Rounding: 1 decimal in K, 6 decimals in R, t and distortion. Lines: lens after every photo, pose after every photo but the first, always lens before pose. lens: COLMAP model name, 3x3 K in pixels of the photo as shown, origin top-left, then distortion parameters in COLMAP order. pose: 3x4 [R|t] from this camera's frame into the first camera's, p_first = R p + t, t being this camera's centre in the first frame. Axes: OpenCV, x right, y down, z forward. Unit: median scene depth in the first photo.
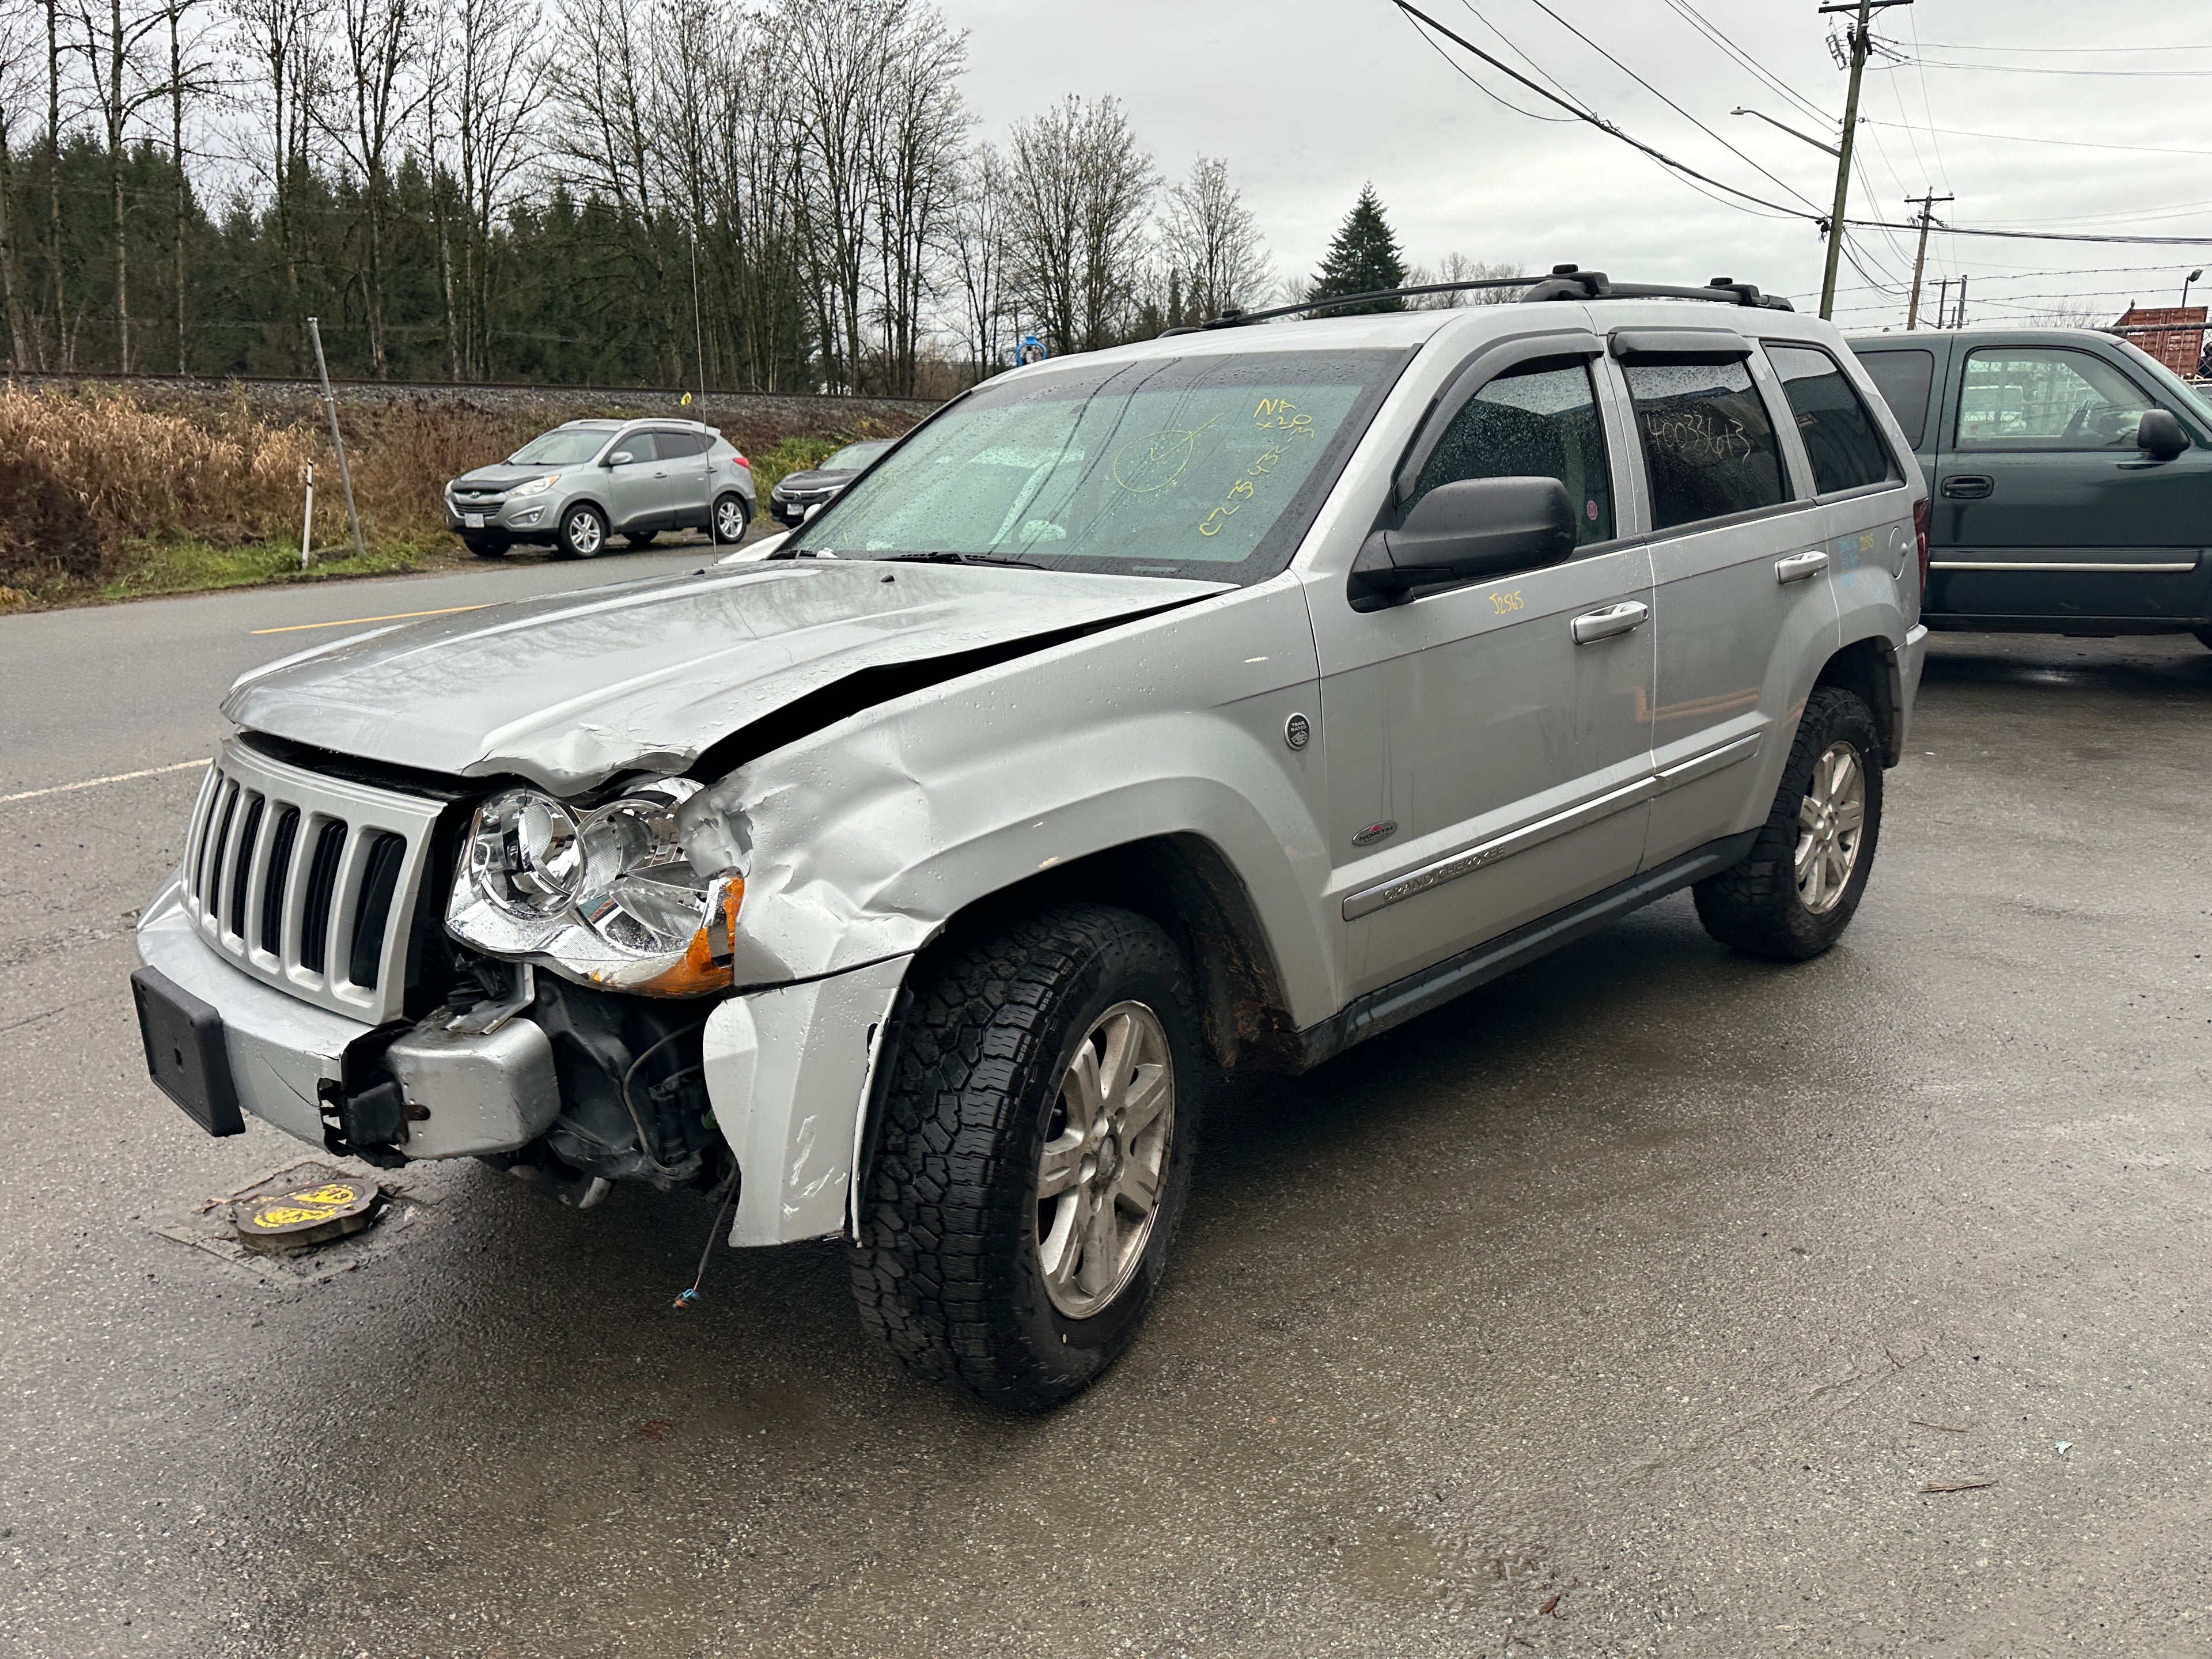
lens RADIAL K [[1563.6, 0, 1114.1], [0, 1563.6, 835.7], [0, 0, 1]] dist [0.020084, -0.020347]
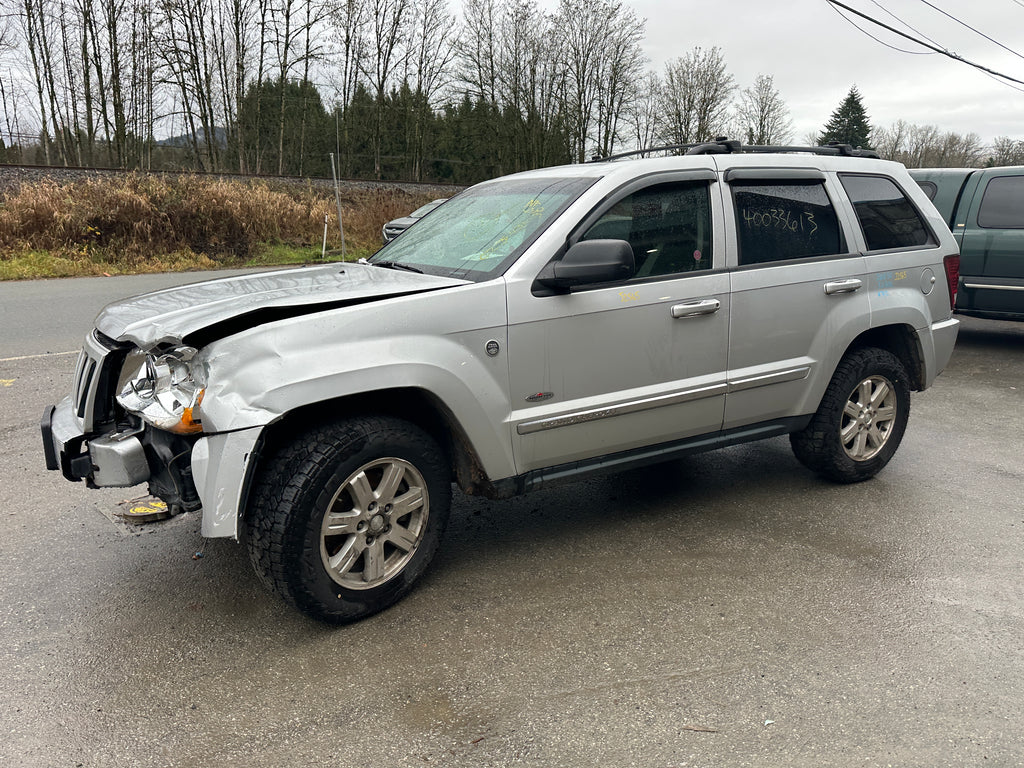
lens RADIAL K [[720.4, 0, 514.1], [0, 720.4, 390.8], [0, 0, 1]] dist [0.035099, -0.040270]
pose [[0.965013, 0.084653, -0.248159, 0.028546], [-0.084680, 0.996352, 0.010587, -0.001323], [0.248150, 0.010798, 0.968661, 0.000169]]
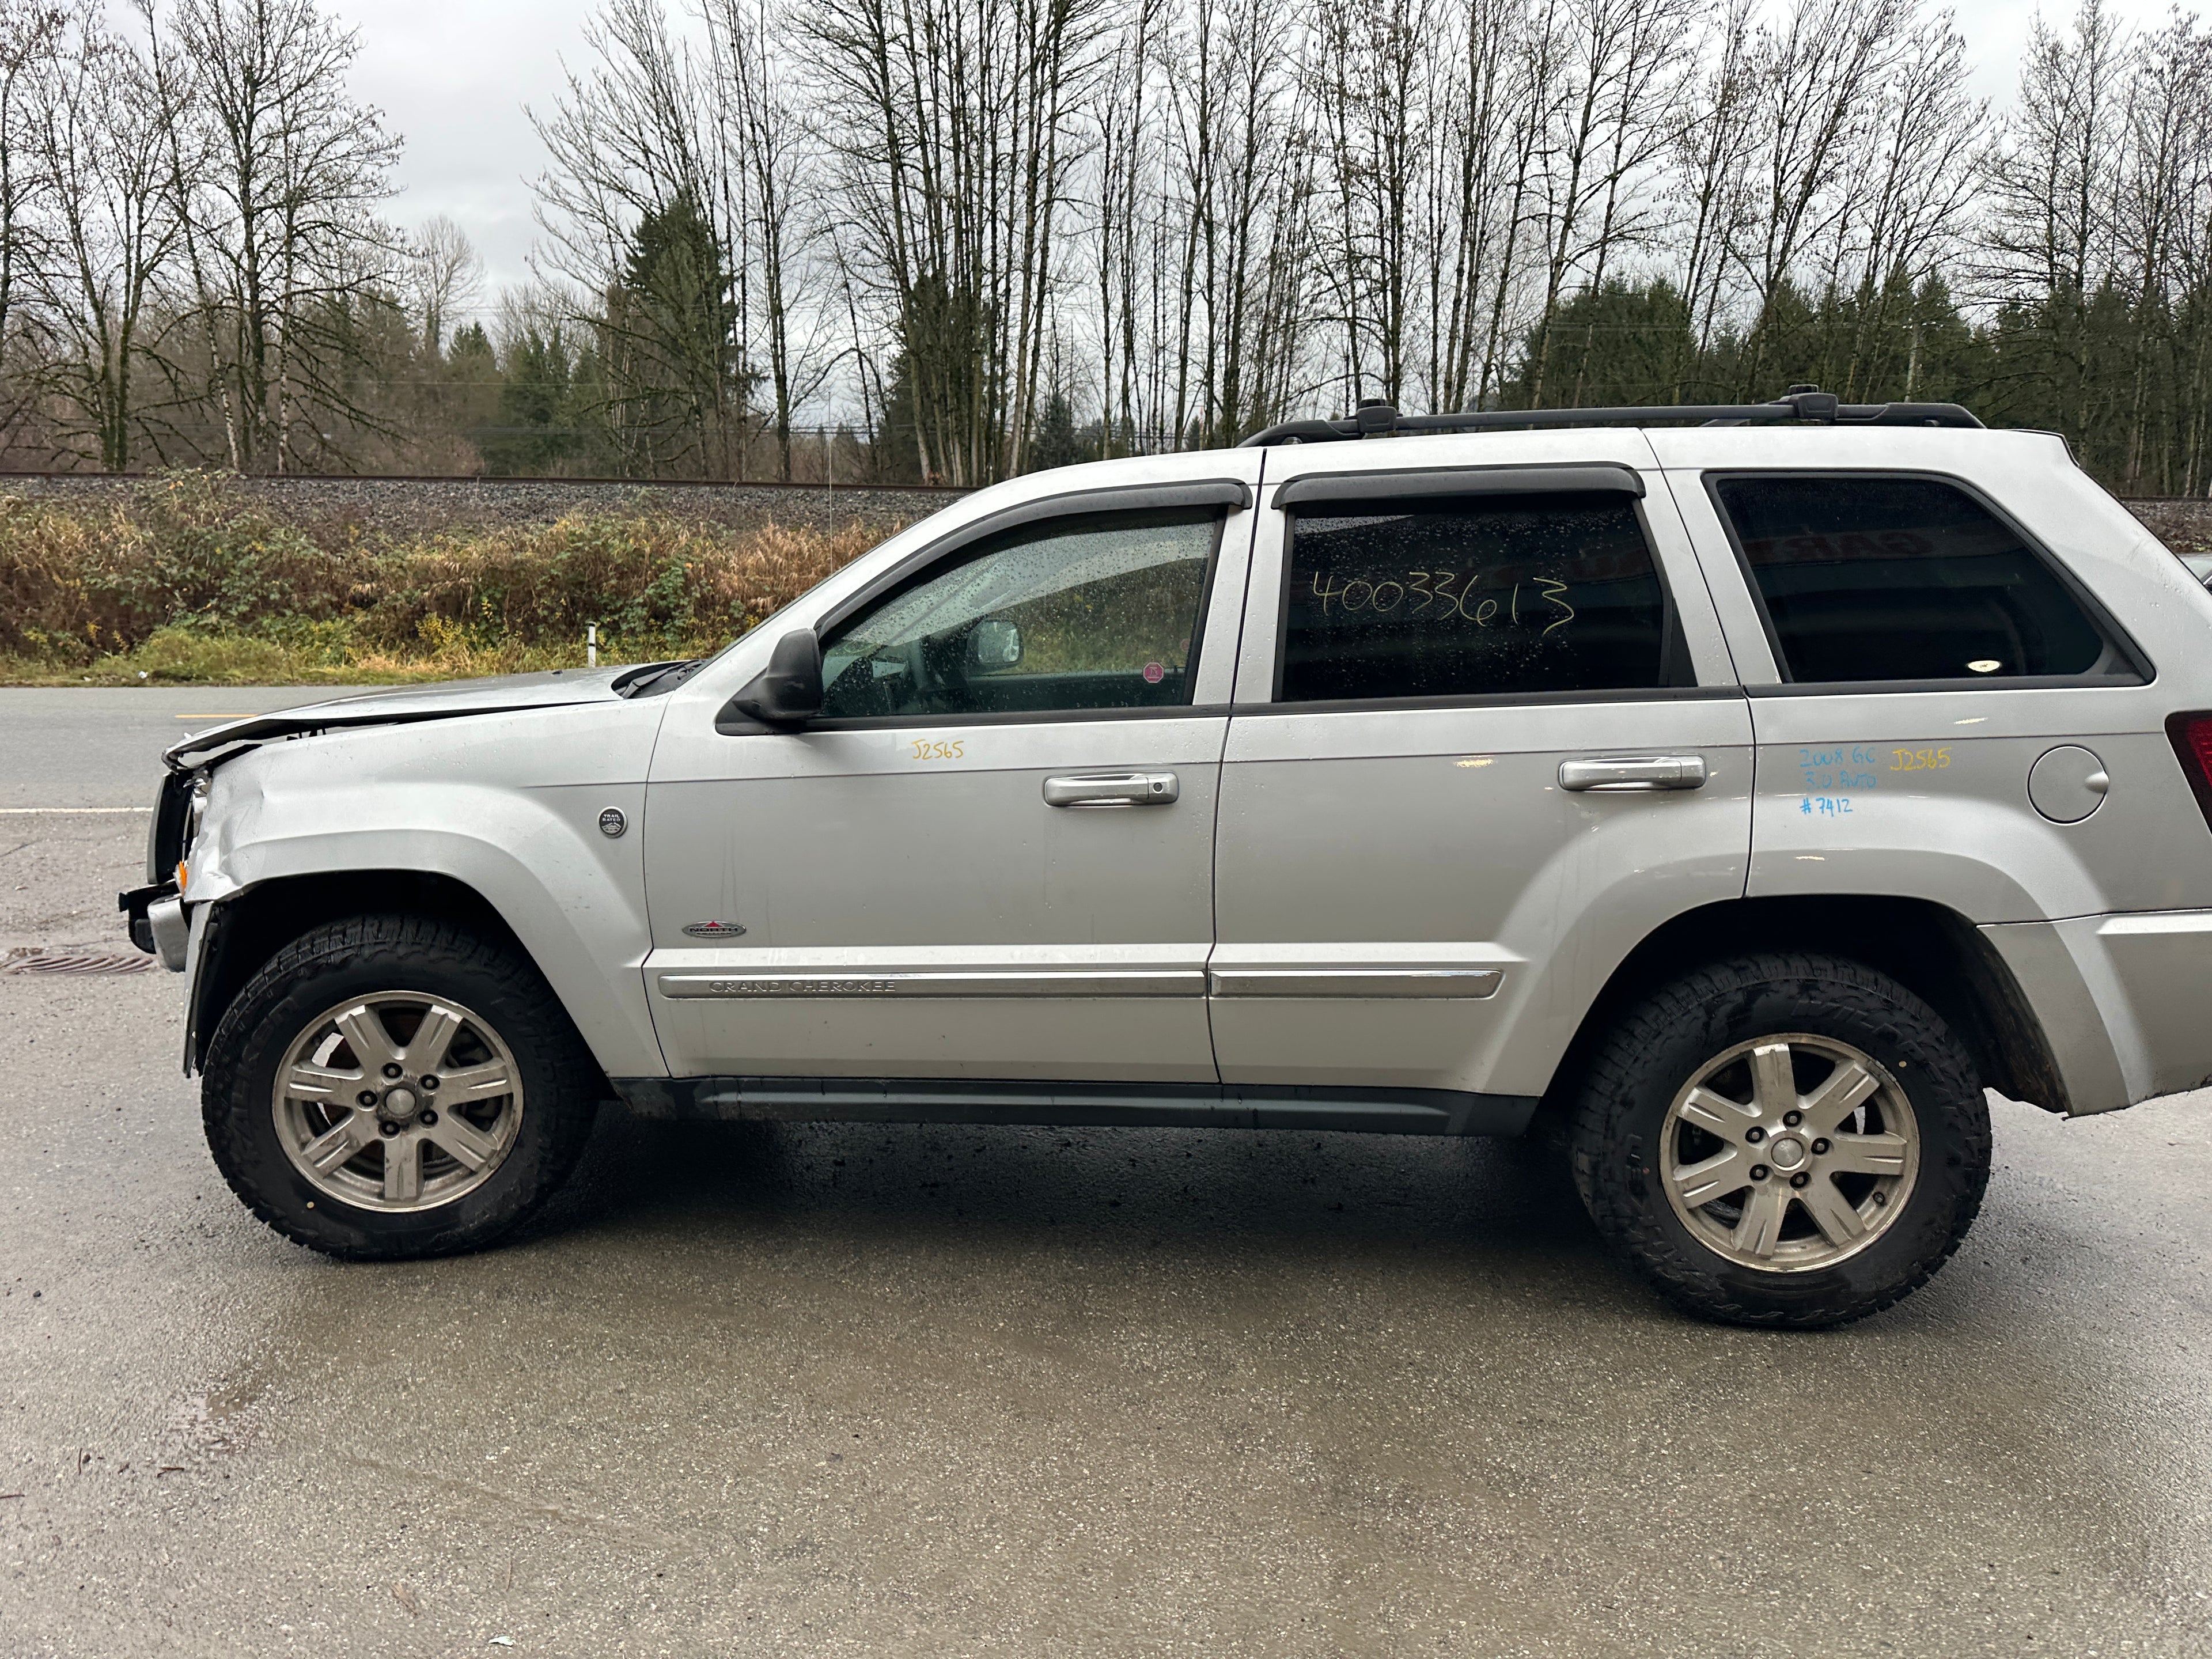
lens RADIAL K [[1556.2, 0, 1110.6], [0, 1556.2, 844.1], [0, 0, 1]] dist [0.035099, -0.040270]
pose [[0.638868, 0.160099, -0.752473, 0.088093], [-0.202271, 0.978650, 0.036487, -0.011979], [0.742249, 0.128893, 0.657611, 0.034343]]
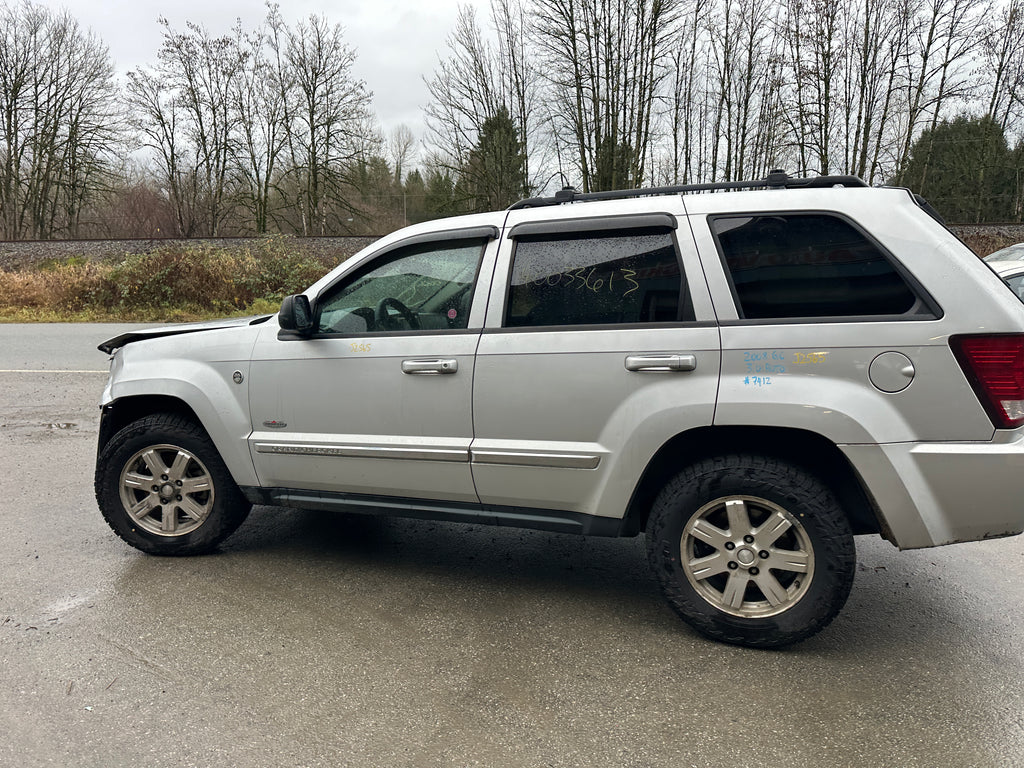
lens RADIAL K [[722.1, 0, 514.1], [0, 722.1, 374.6], [0, 0, 1]] dist [0.033092, -0.032091]
pose [[0.431272, 0.147265, -0.890122, 0.104969], [-0.214063, 0.975119, 0.057611, -0.017739], [0.876459, 0.165696, 0.452066, 0.058187]]
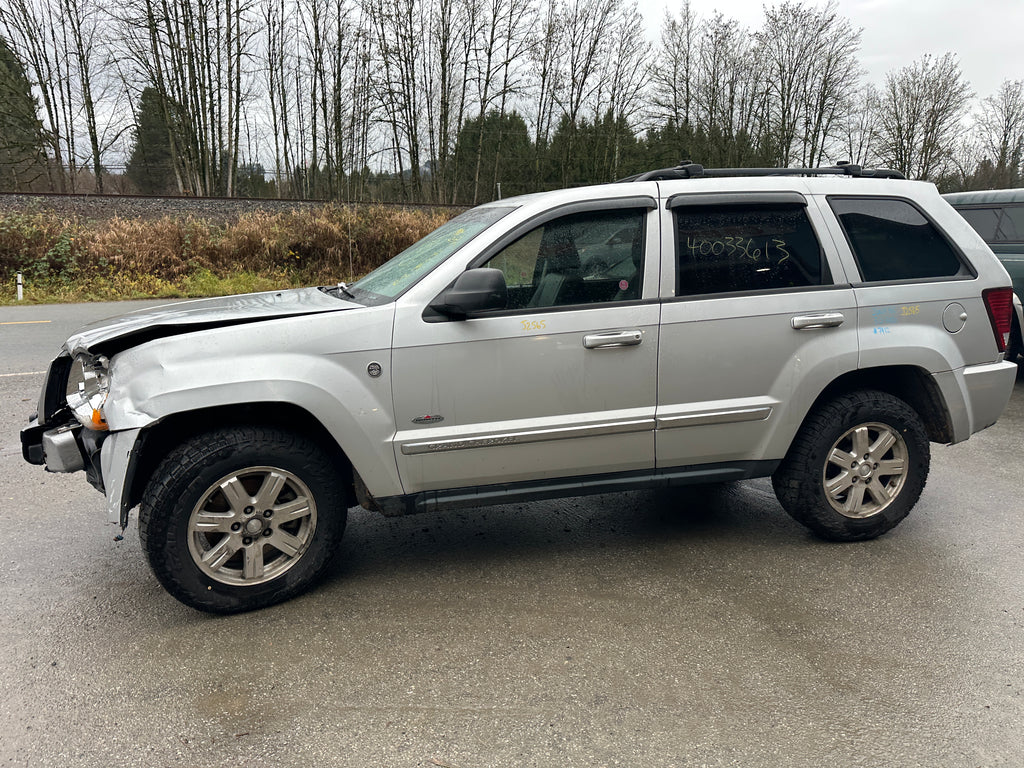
lens RADIAL K [[720.4, 0, 514.1], [0, 720.4, 390.8], [0, 0, 1]] dist [0.035099, -0.040270]
pose [[0.857568, 0.126321, -0.498619, 0.058833], [-0.139937, 0.990108, 0.010161, -0.005310], [0.494970, 0.061061, 0.866762, 0.011195]]
